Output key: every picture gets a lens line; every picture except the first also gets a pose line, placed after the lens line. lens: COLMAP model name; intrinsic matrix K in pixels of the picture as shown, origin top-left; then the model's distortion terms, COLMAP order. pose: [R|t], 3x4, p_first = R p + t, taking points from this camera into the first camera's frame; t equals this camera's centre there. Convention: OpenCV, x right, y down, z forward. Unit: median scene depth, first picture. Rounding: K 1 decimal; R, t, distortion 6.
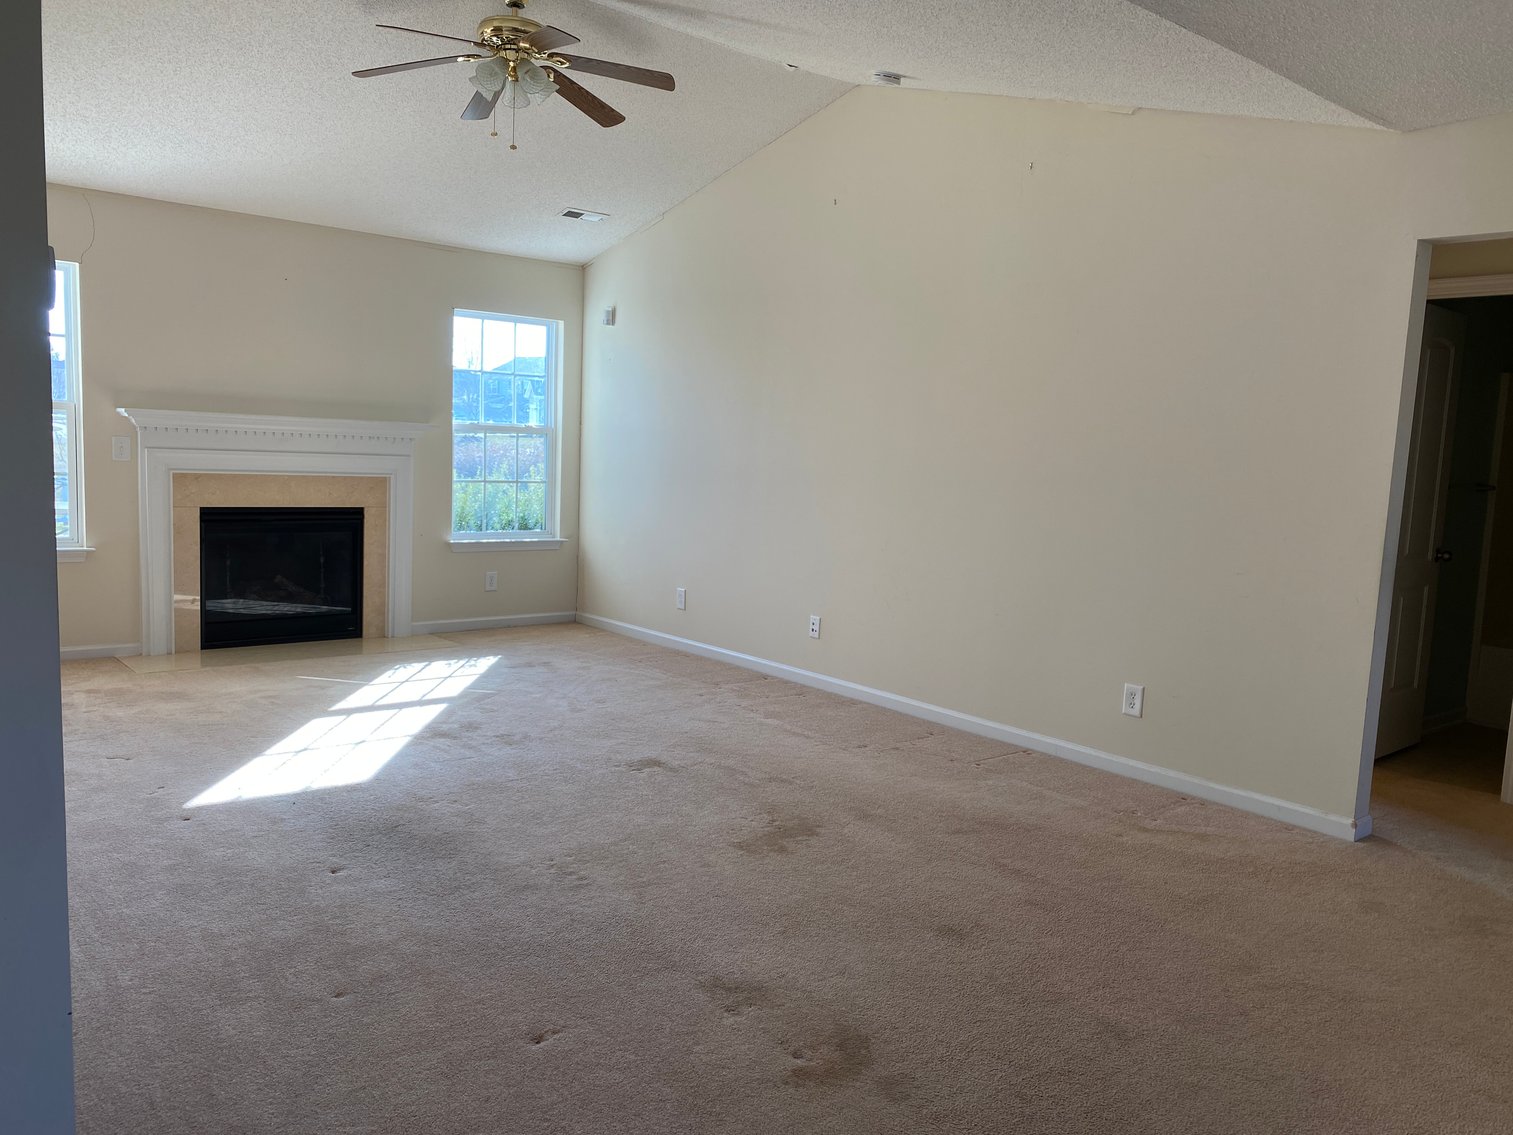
lens RADIAL K [[1150.6, 0, 761.0], [0, 1150.6, 565.7], [0, 0, 1]] dist [0.046712, -0.054263]
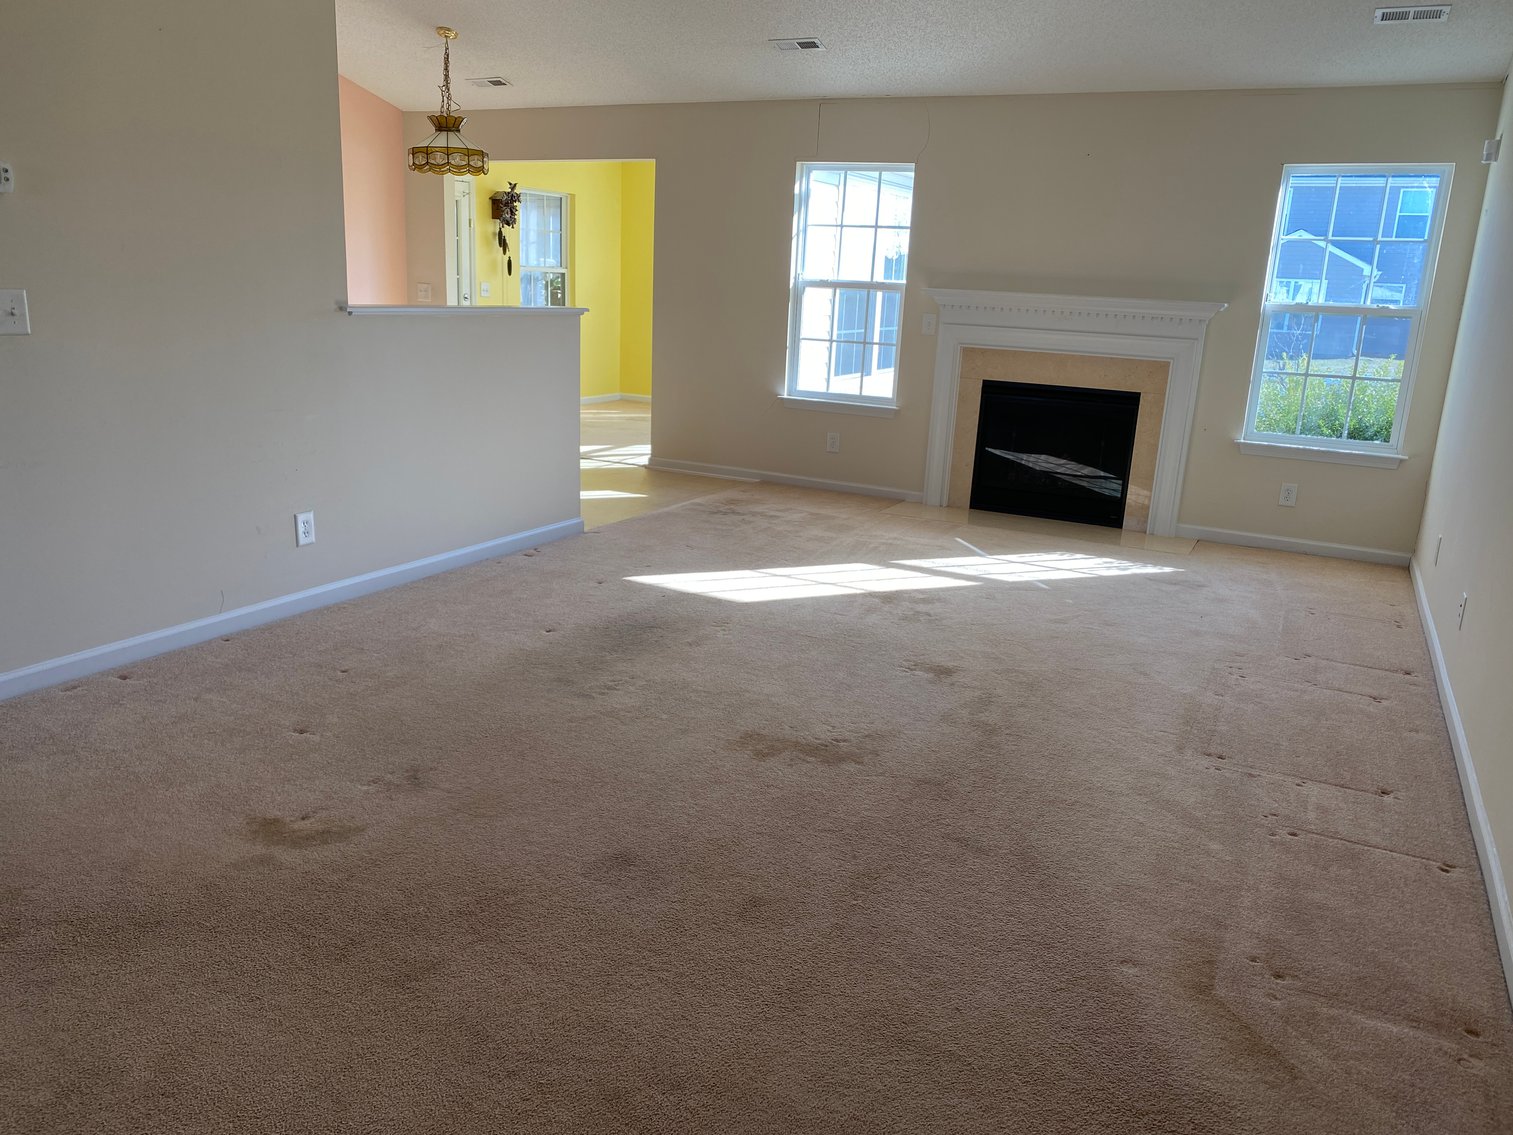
lens RADIAL K [[1150.6, 0, 739.5], [0, 1150.6, 556.3], [0, 0, 1]] dist [0.046712, -0.054263]
pose [[0.389260, 0.189460, -0.901433, 0.581344], [-0.131633, 0.980016, 0.149134, -0.024395], [0.911674, 0.060606, 0.406420, 0.458075]]
